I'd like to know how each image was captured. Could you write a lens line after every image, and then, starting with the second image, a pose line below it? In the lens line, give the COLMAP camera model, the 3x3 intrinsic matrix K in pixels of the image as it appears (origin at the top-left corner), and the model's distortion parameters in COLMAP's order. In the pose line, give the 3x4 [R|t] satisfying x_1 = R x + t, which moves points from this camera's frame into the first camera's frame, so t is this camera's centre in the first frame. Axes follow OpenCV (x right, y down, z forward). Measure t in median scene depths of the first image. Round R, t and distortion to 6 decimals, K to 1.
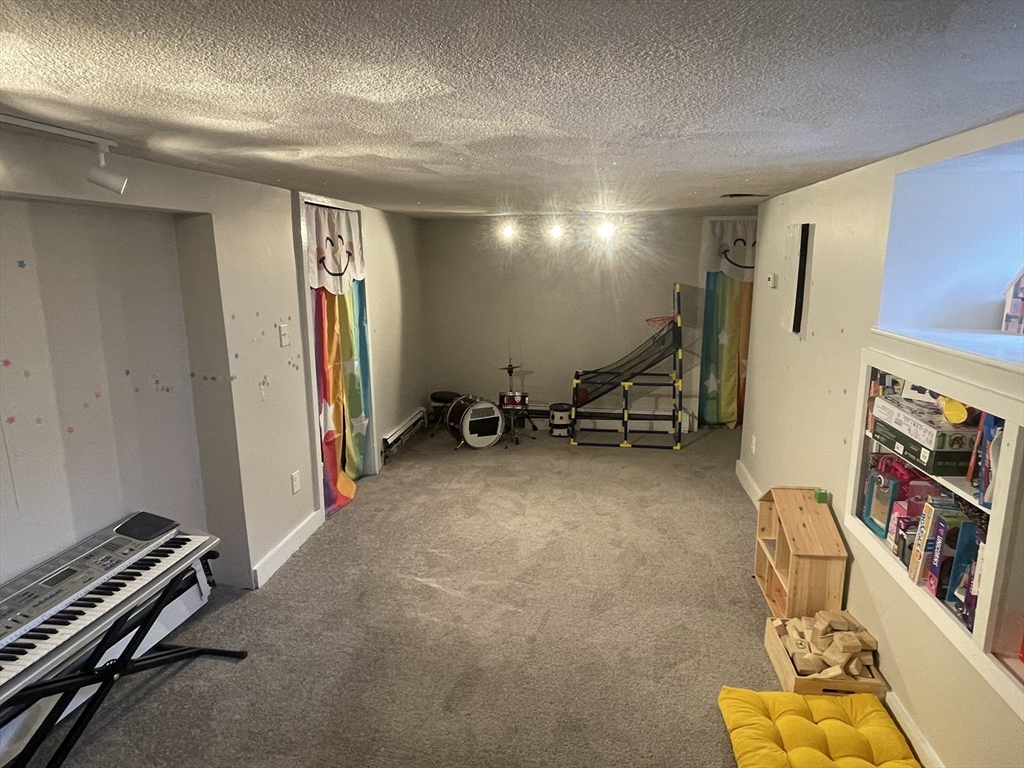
lens RADIAL K [[599.0, 0, 512.0], [0, 599.0, 384.0], [0, 0, 1]] dist [-0.001173, -0.000108]
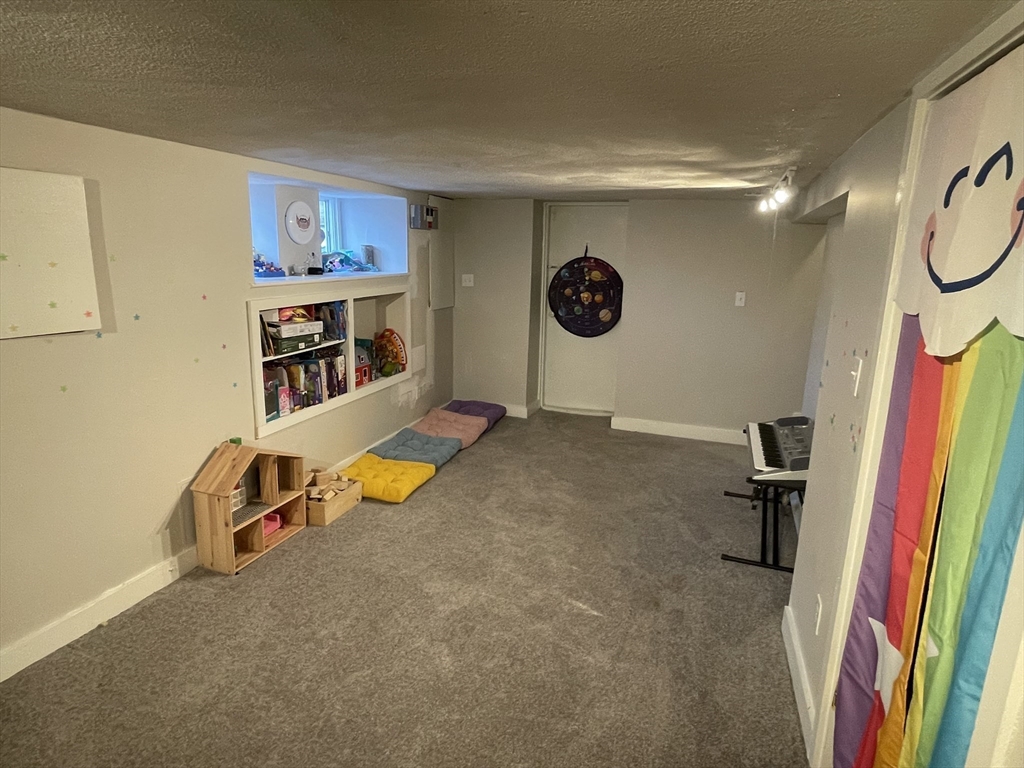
lens RADIAL K [[599.0, 0, 512.0], [0, 599.0, 384.0], [0, 0, 1]] dist [-0.001173, -0.000108]
pose [[-0.985285, -0.057695, 0.160885, -0.236660], [0.013281, 0.912613, 0.408608, -0.508097], [-0.170401, 0.404732, -0.898418, 2.608348]]
